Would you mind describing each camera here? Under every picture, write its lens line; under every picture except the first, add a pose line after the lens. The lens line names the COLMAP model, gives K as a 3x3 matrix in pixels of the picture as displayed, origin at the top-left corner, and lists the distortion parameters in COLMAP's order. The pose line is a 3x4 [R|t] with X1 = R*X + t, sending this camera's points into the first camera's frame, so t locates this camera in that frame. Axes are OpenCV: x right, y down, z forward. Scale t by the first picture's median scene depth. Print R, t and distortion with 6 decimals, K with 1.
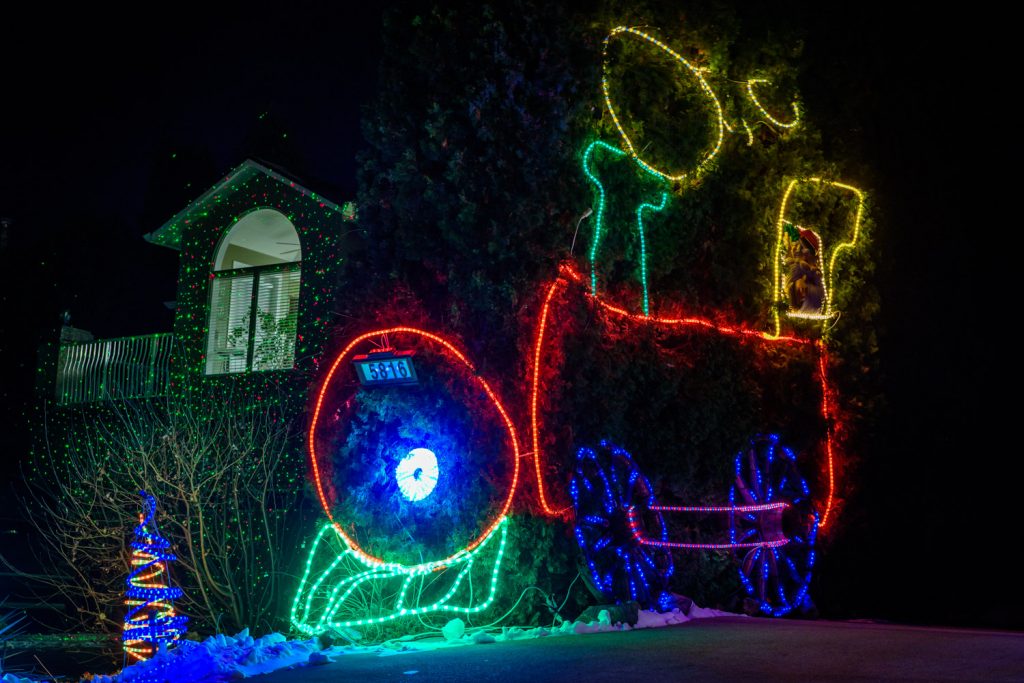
lens RADIAL K [[1719.2, 0, 530.6], [0, 1719.2, 341.8], [0, 0, 1]] dist [0.170244, 0.135519]
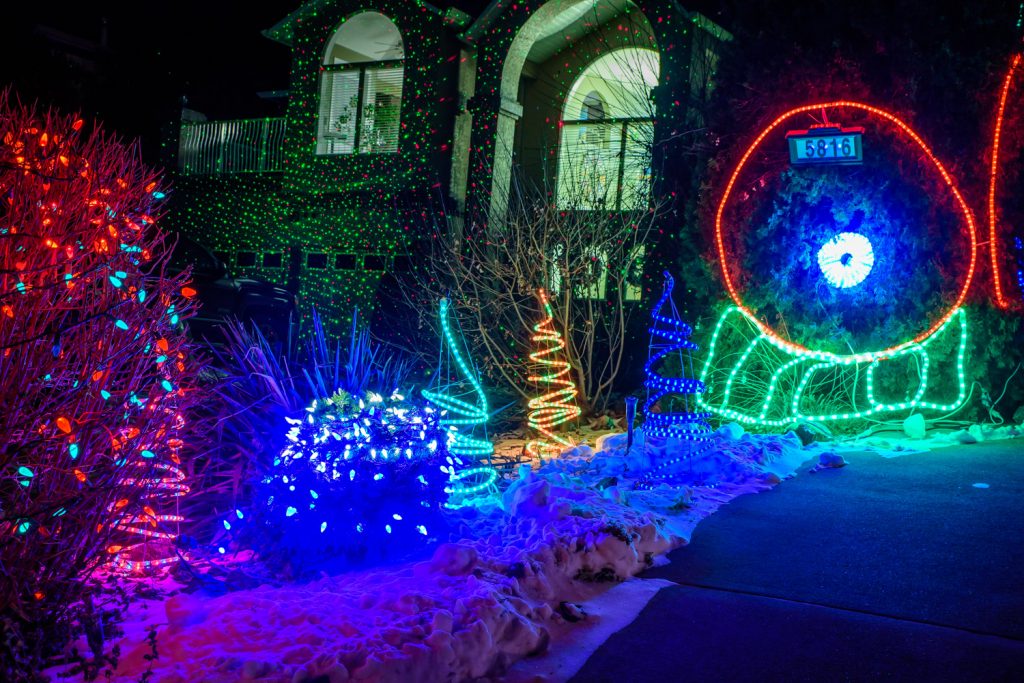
lens RADIAL K [[1288.4, 0, 512.0], [0, 1288.4, 341.5], [0, 0, 1]] dist [0.024399, 0.223157]
pose [[0.997732, 0.031146, 0.059680, -0.287580], [-0.039807, 0.987896, 0.149925, 0.021665], [-0.054288, -0.151960, 0.986895, 0.295599]]
